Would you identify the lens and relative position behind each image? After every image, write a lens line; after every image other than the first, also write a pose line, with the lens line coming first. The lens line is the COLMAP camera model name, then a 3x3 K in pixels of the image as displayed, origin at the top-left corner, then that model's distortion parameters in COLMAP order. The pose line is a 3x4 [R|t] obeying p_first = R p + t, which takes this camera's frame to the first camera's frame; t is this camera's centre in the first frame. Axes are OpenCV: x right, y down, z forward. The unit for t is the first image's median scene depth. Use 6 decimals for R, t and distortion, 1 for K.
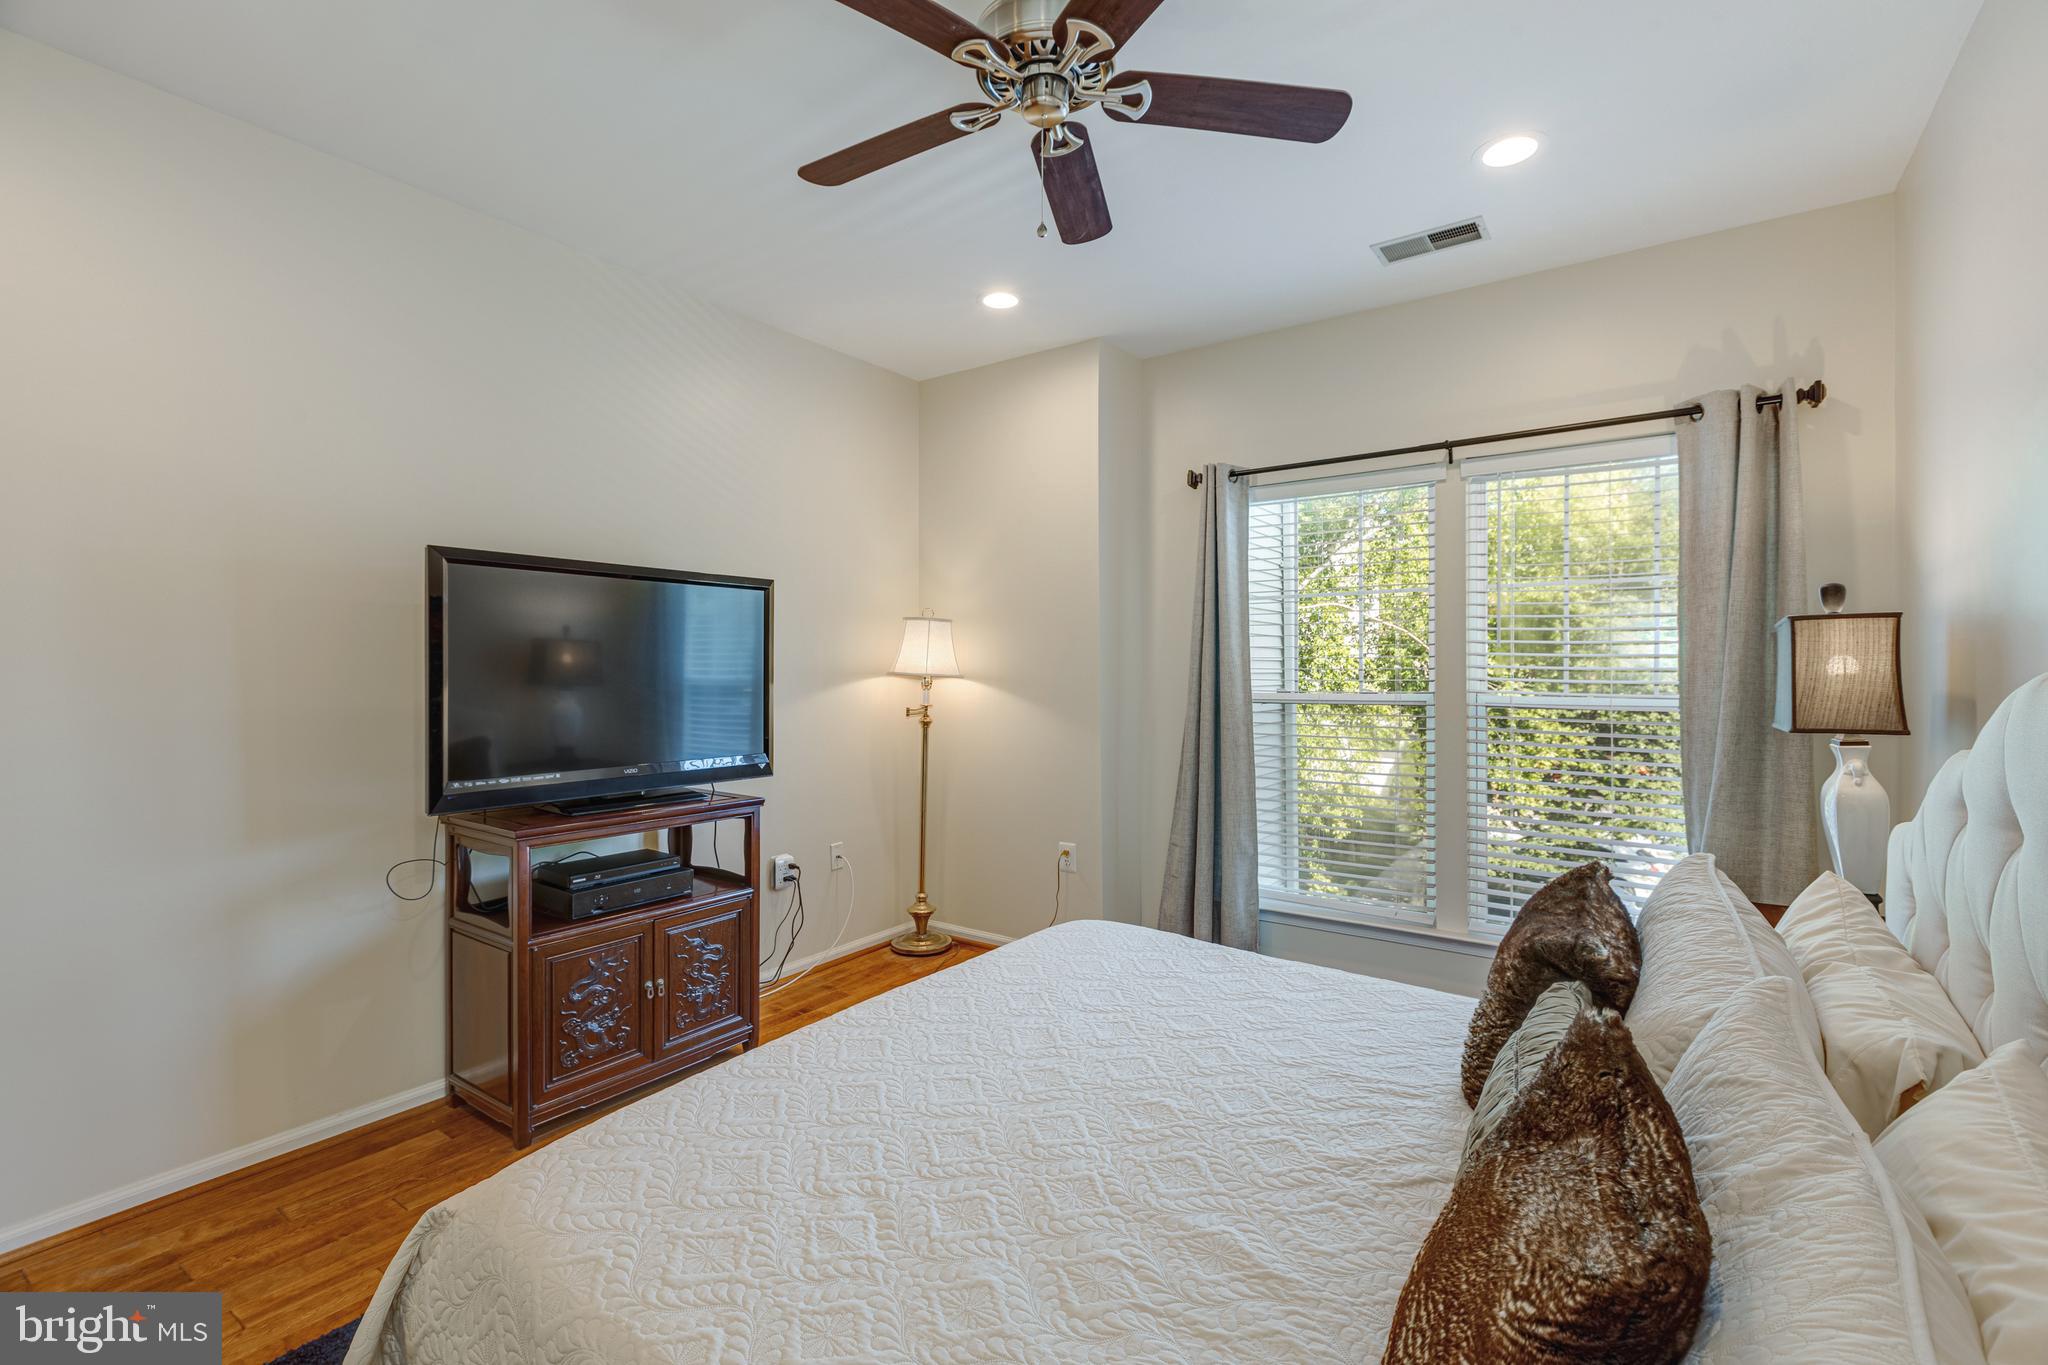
lens RADIAL K [[903.6, 0, 1025.9], [0, 903.6, 679.7], [0, 0, 1]] dist [0.001302, -0.003127]
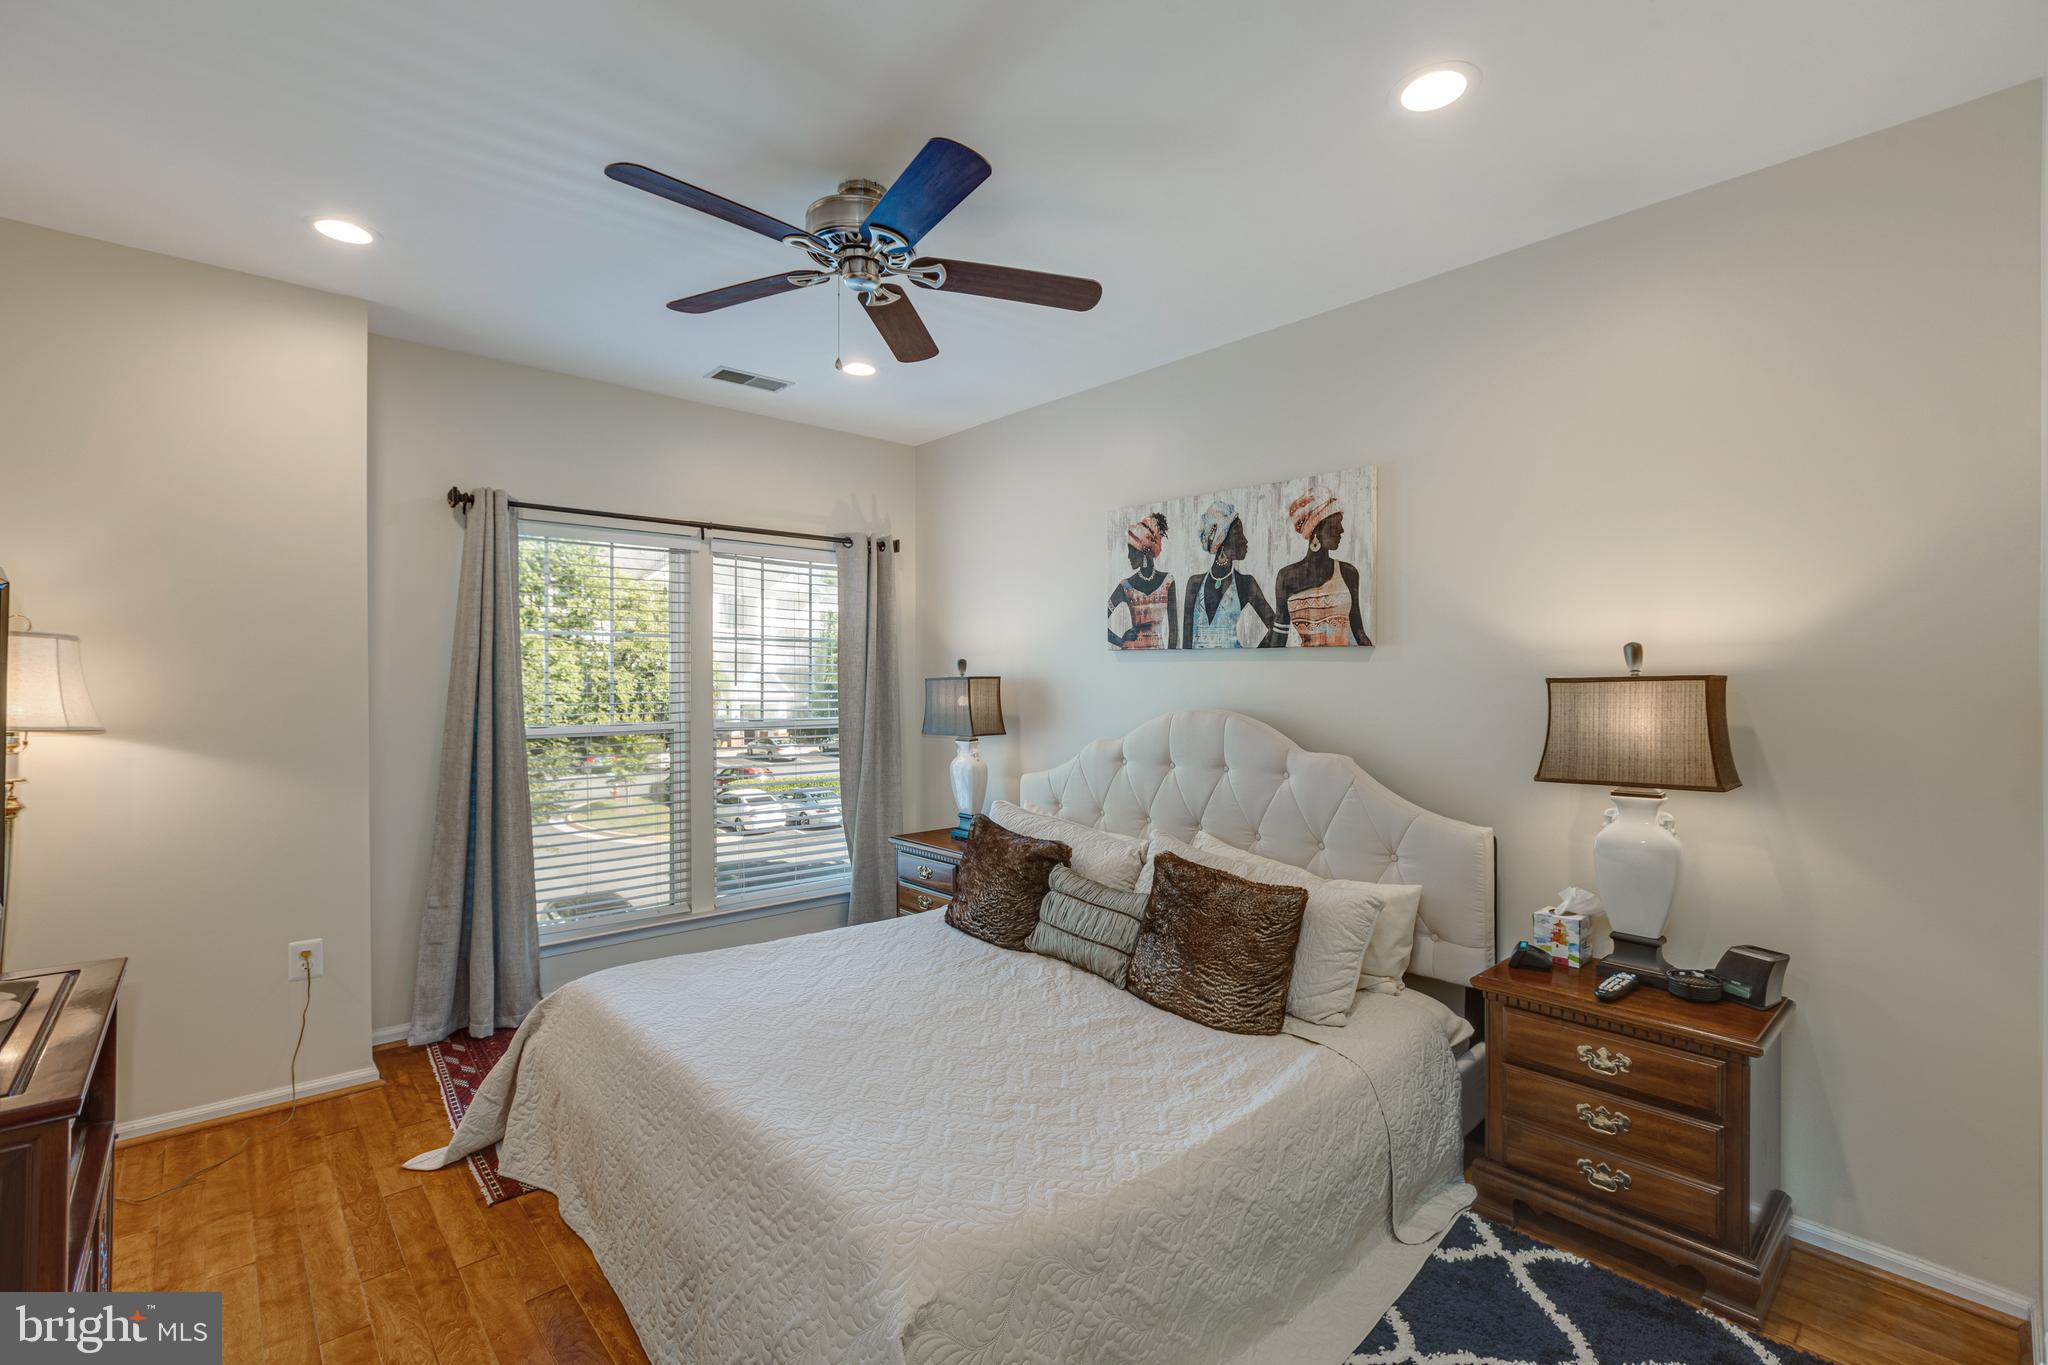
lens RADIAL K [[895.3, 0, 1037.8], [0, 895.3, 683.3], [0, 0, 1]] dist [0.000083, 0.000017]
pose [[0.222433, -0.003331, 0.974942, -0.974586], [0.008589, 0.999962, 0.001457, -0.056077], [-0.974910, 0.008050, 0.222454, 0.411121]]
